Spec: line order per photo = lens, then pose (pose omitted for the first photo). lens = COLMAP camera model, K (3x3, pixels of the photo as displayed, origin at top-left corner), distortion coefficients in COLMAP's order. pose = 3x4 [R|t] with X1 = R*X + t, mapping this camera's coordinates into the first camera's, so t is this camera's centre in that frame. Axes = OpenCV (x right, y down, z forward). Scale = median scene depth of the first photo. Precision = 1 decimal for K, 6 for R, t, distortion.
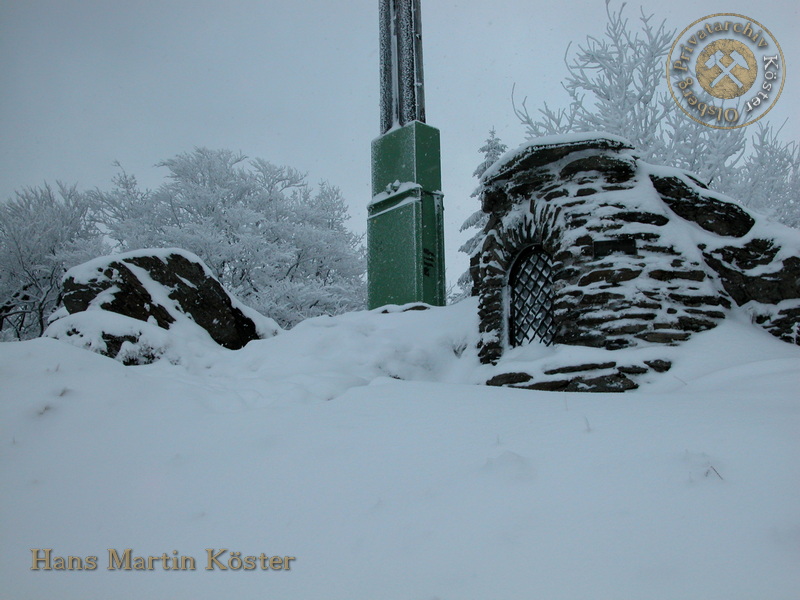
lens RADIAL K [[1140.7, 0, 400.6], [0, 1140.7, 299.6], [0, 0, 1]] dist [0.046865, 0.000000]
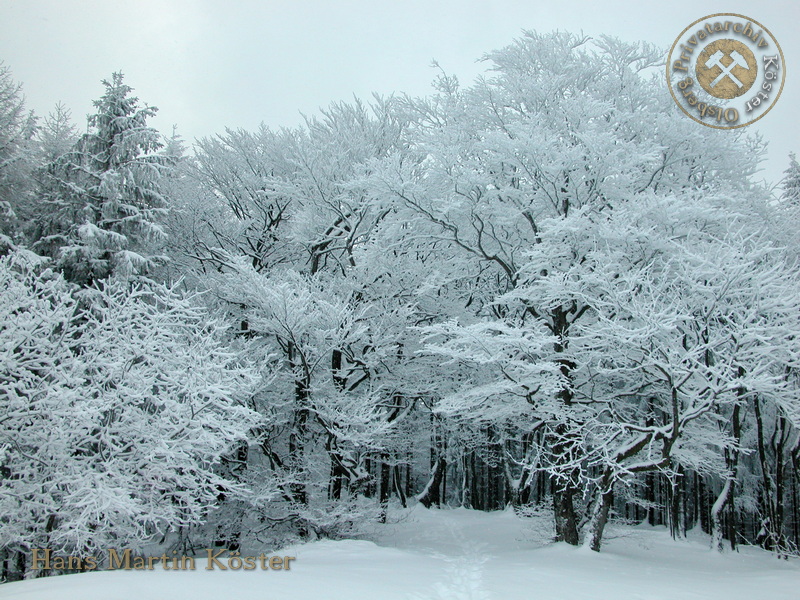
lens RADIAL K [[796.7, 0, 401.2], [0, 796.7, 300.9], [0, 0, 1]] dist [-0.098201, 0.000000]
pose [[0.922338, -0.018721, -0.385930, -0.051128], [0.073214, 0.989198, 0.126991, -0.022442], [0.379384, -0.145384, 0.913746, 0.448855]]
